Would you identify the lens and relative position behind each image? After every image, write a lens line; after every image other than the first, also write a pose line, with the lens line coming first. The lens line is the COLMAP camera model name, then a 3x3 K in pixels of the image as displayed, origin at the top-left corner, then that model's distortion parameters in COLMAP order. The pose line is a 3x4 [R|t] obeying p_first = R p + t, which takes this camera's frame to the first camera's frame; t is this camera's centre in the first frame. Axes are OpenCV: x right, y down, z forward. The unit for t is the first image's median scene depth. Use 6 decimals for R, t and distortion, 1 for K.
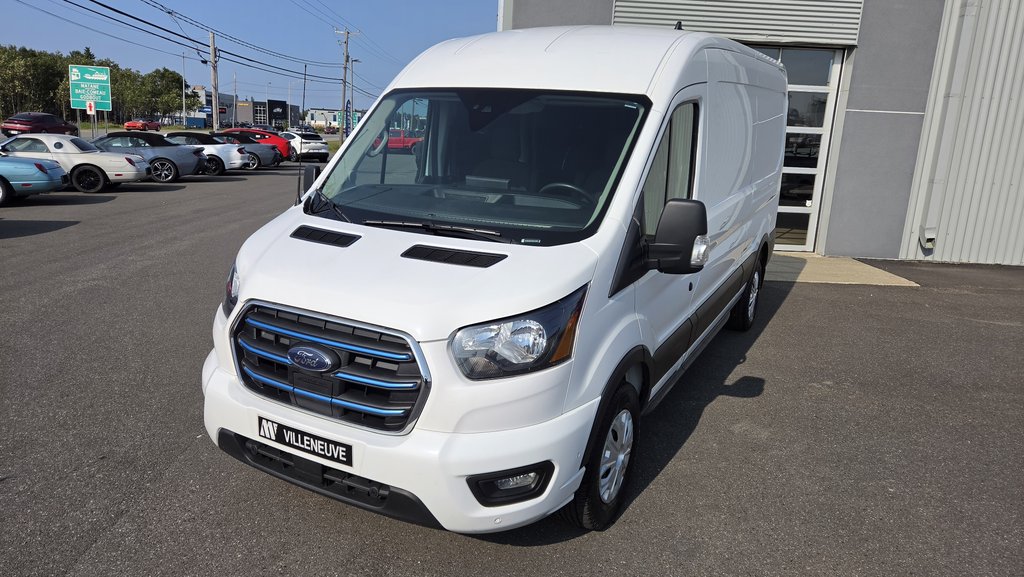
lens RADIAL K [[692.4, 0, 510.7], [0, 692.4, 286.8], [0, 0, 1]] dist [0.035530, -0.022751]
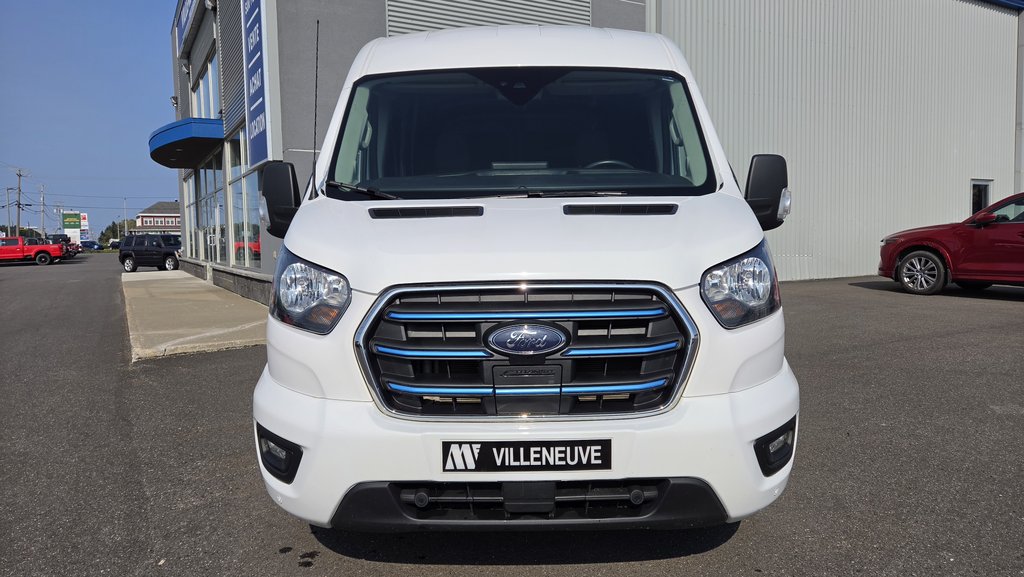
lens RADIAL K [[692.4, 0, 500.6], [0, 692.4, 273.3], [0, 0, 1]] dist [0.035530, -0.022751]
pose [[0.877748, -0.086540, 0.471242, -0.642403], [0.161720, 0.979344, -0.121376, 0.115274], [-0.451004, 0.182747, 0.873613, 0.330645]]
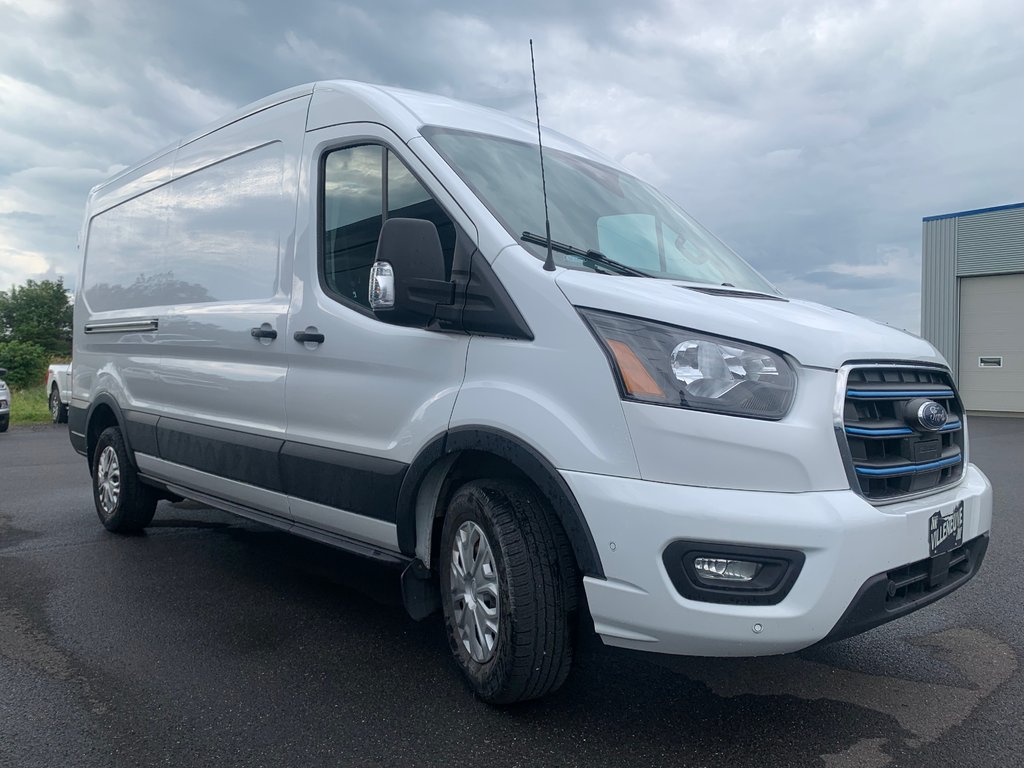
lens RADIAL K [[790.2, 0, 511.6], [0, 790.2, 377.6], [0, 0, 1]] dist [0.014191, -0.010637]
pose [[0.304883, -0.027391, 0.951996, -1.245995], [0.224548, 0.973474, -0.043904, -0.005913], [-0.925540, 0.227154, 0.302946, 1.121080]]
